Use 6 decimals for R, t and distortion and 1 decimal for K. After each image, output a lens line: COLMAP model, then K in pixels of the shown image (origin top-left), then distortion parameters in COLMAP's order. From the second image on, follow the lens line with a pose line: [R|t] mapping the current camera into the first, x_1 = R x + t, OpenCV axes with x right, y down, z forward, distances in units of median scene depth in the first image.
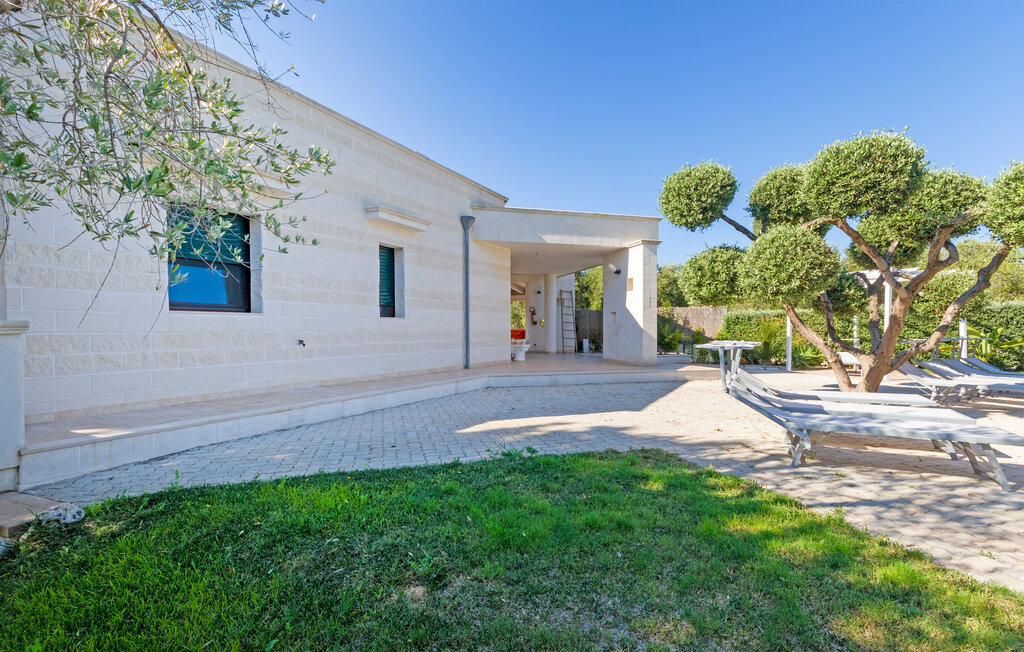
lens RADIAL K [[477.1, 0, 522.1], [0, 477.1, 331.4], [0, 0, 1]] dist [0.015651, -0.000357]
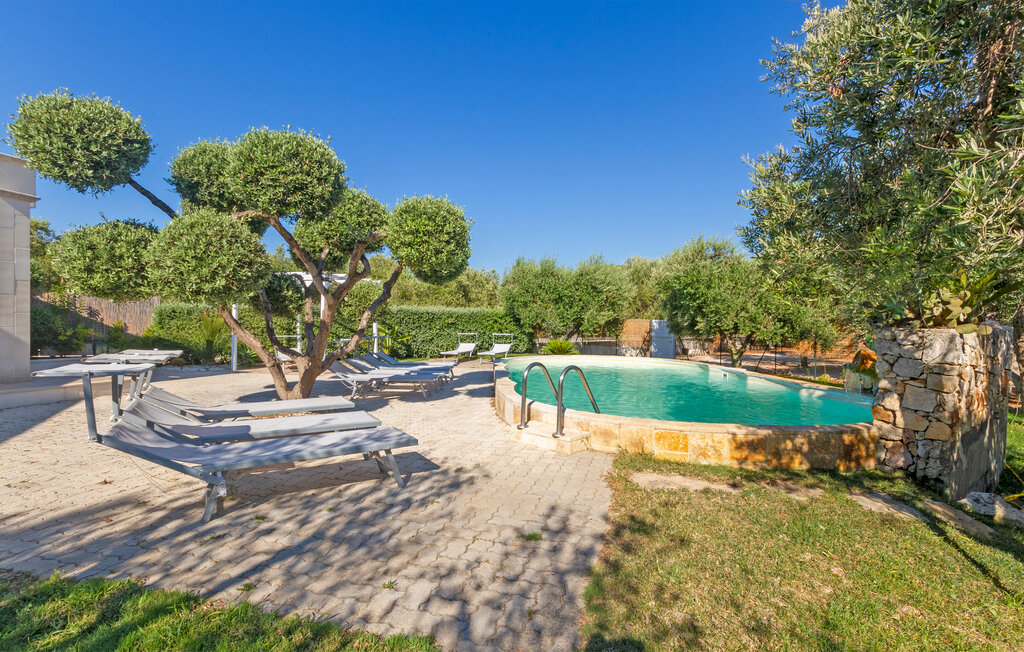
lens RADIAL K [[477.1, 0, 517.0], [0, 477.1, 332.9], [0, 0, 1]] dist [0.015651, -0.000357]
pose [[0.518947, -0.008580, 0.854763, 0.108276], [-0.009681, 0.999827, 0.015913, -0.026605], [-0.854752, -0.016533, 0.518774, 0.108472]]
